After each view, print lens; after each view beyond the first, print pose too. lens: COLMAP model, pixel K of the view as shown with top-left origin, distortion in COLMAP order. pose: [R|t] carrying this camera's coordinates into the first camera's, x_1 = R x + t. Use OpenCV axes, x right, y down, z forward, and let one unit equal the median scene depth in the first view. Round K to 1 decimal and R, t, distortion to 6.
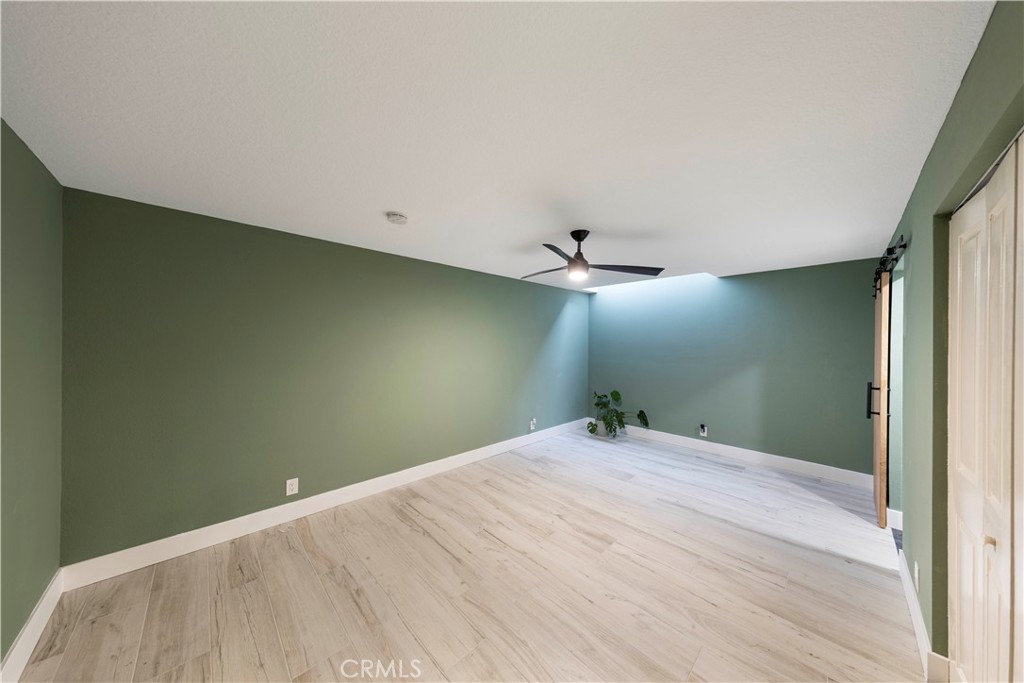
lens RADIAL K [[323.1, 0, 518.0], [0, 323.1, 342.0], [0, 0, 1]] dist [0.005591, -0.000468]
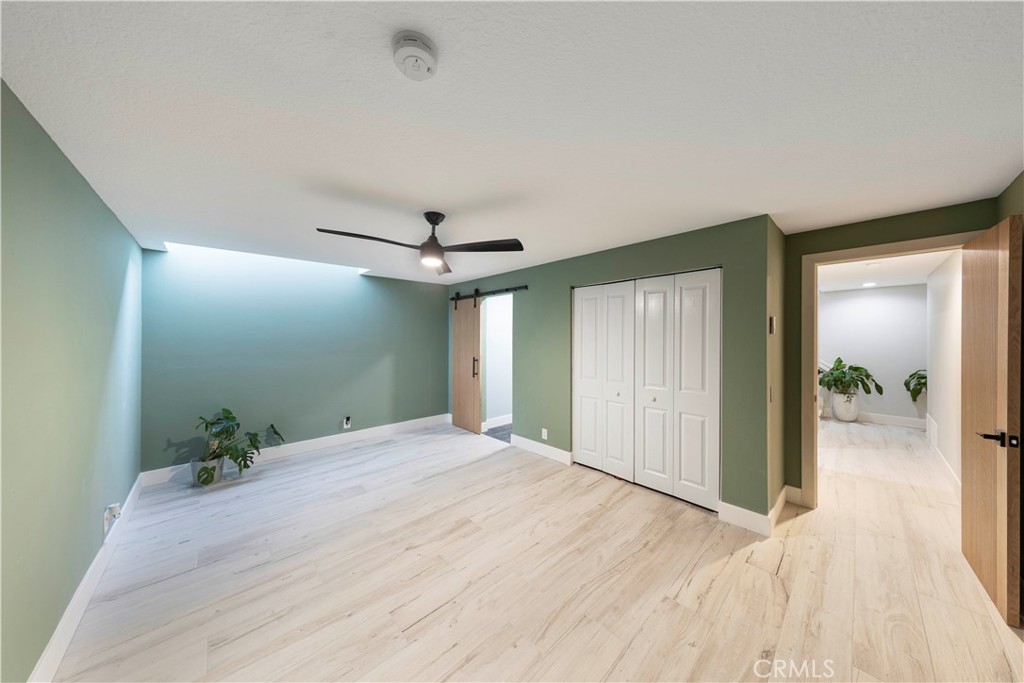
lens RADIAL K [[323.1, 0, 517.2], [0, 323.1, 336.2], [0, 0, 1]] dist [0.005591, -0.000468]
pose [[0.019773, -0.009536, 0.999759, -0.825462], [0.007807, 0.999925, 0.009384, -0.008100], [-0.999774, 0.007620, 0.019846, 0.850760]]
